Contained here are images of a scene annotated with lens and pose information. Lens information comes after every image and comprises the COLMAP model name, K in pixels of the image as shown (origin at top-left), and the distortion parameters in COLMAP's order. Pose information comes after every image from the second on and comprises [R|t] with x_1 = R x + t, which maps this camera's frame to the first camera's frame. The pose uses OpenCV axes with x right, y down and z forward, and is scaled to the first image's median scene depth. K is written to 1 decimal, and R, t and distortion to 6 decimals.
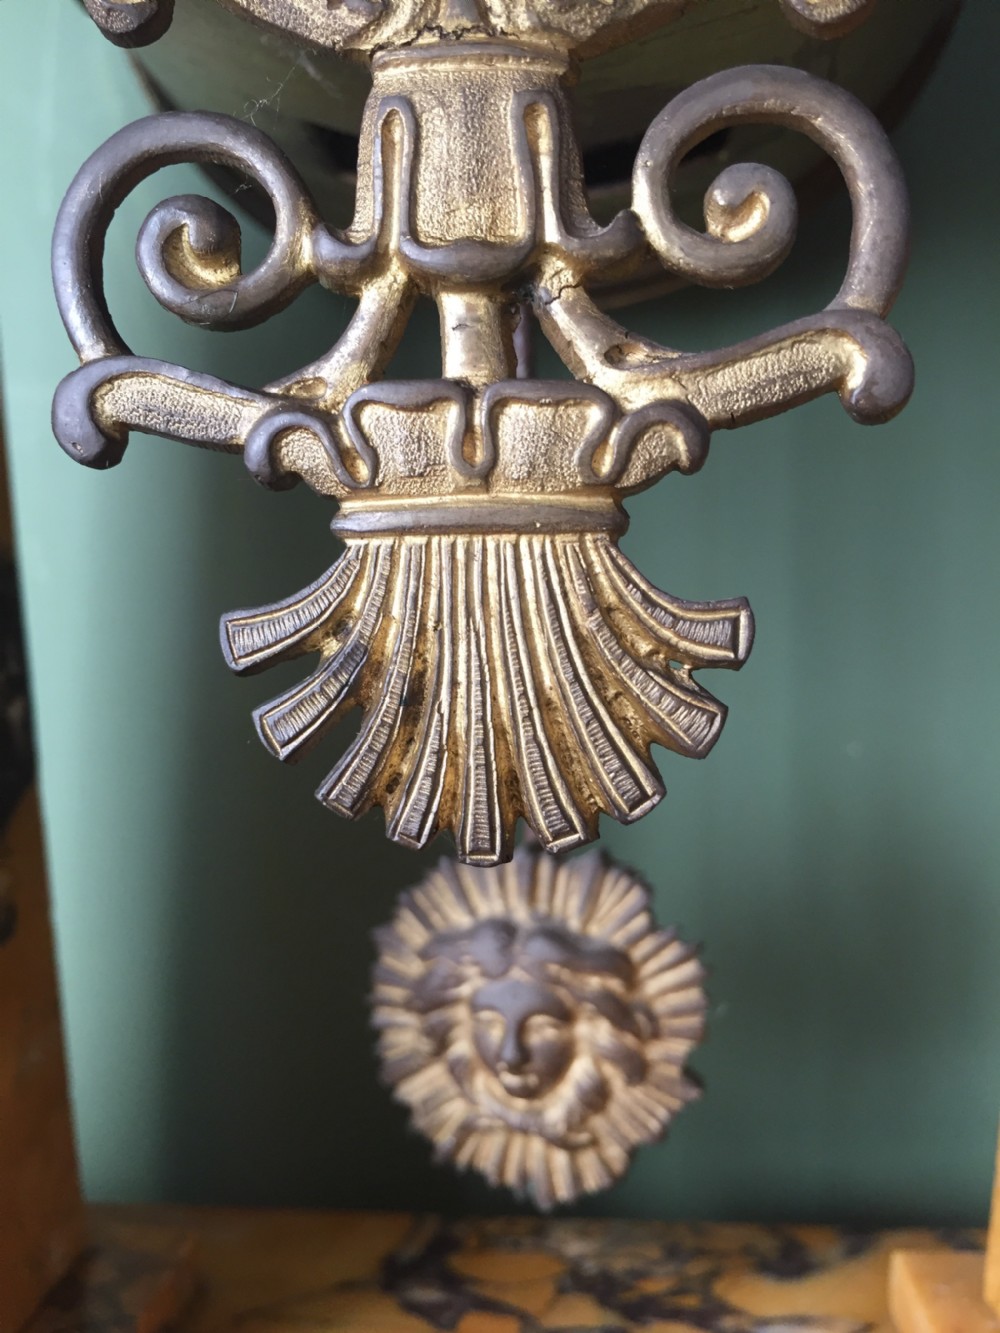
lens RADIAL K [[1151.8, 0, 497.4], [0, 1151.8, 672.6], [0, 0, 1]] dist [0.077890, -0.131808]
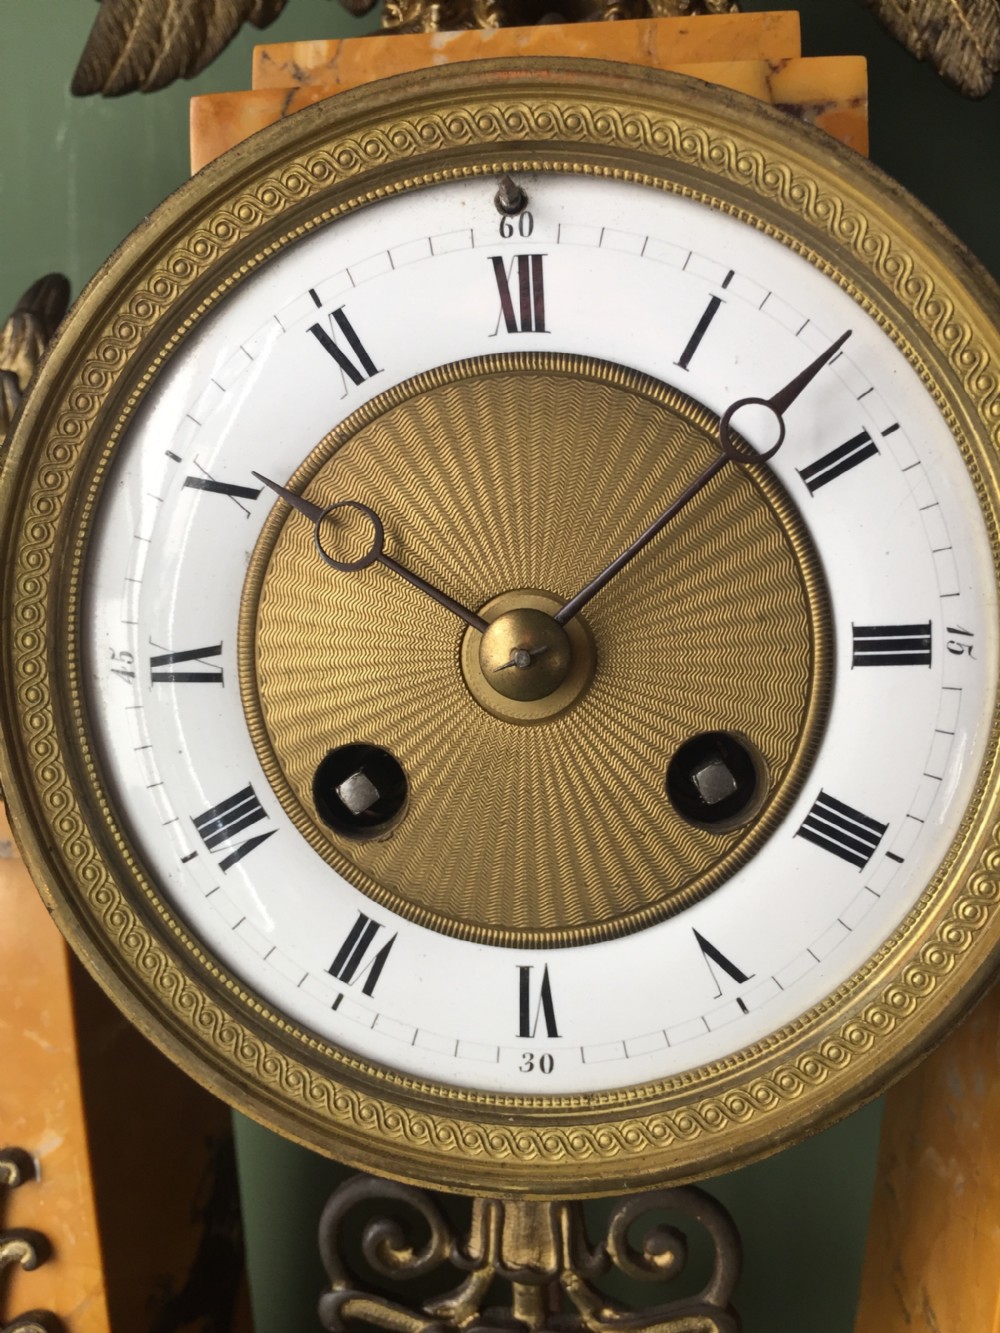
lens RADIAL K [[1285.7, 0, 498.7], [0, 1285.7, 719.5], [0, 0, 1]] dist [0.018719, 0.000000]
pose [[0.999694, 0.015846, -0.019006, -0.044427], [-0.013970, 0.995371, 0.095087, -1.492704], [0.020424, -0.094793, 0.995288, -1.143780]]
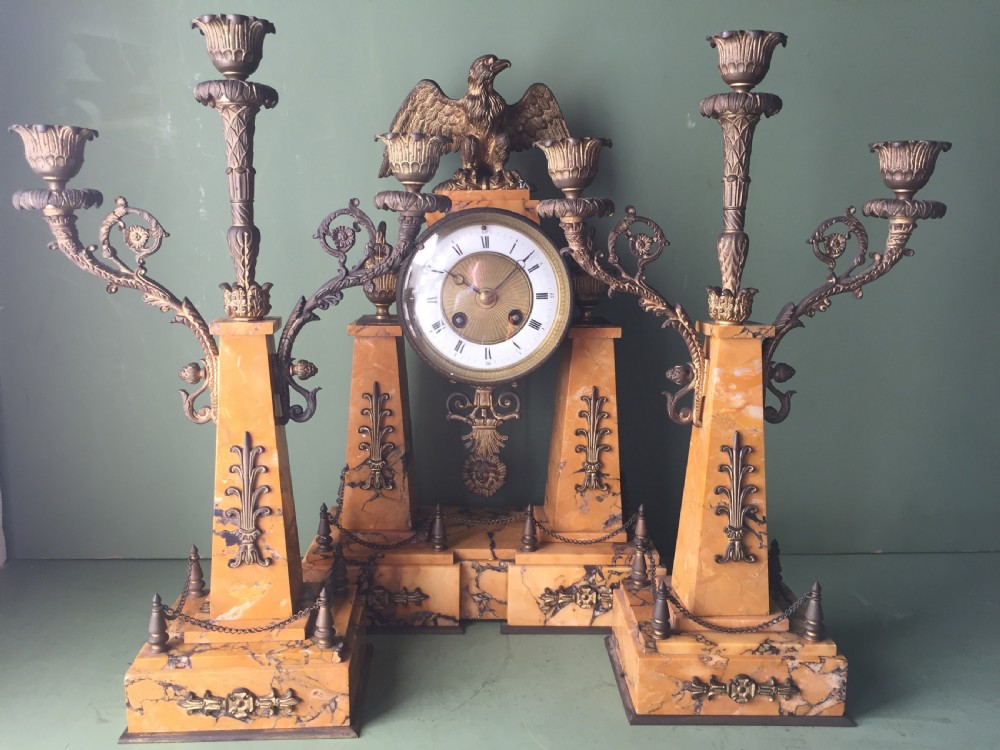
lens RADIAL K [[864.1, 0, 502.8], [0, 864.1, 384.4], [0, 0, 1]] dist [0.077890, -0.131808]
pose [[0.993432, 0.000135, 0.114422, -0.805548], [-0.016595, 0.989596, 0.142915, -1.763287], [-0.113212, -0.143875, 0.983099, -7.277033]]
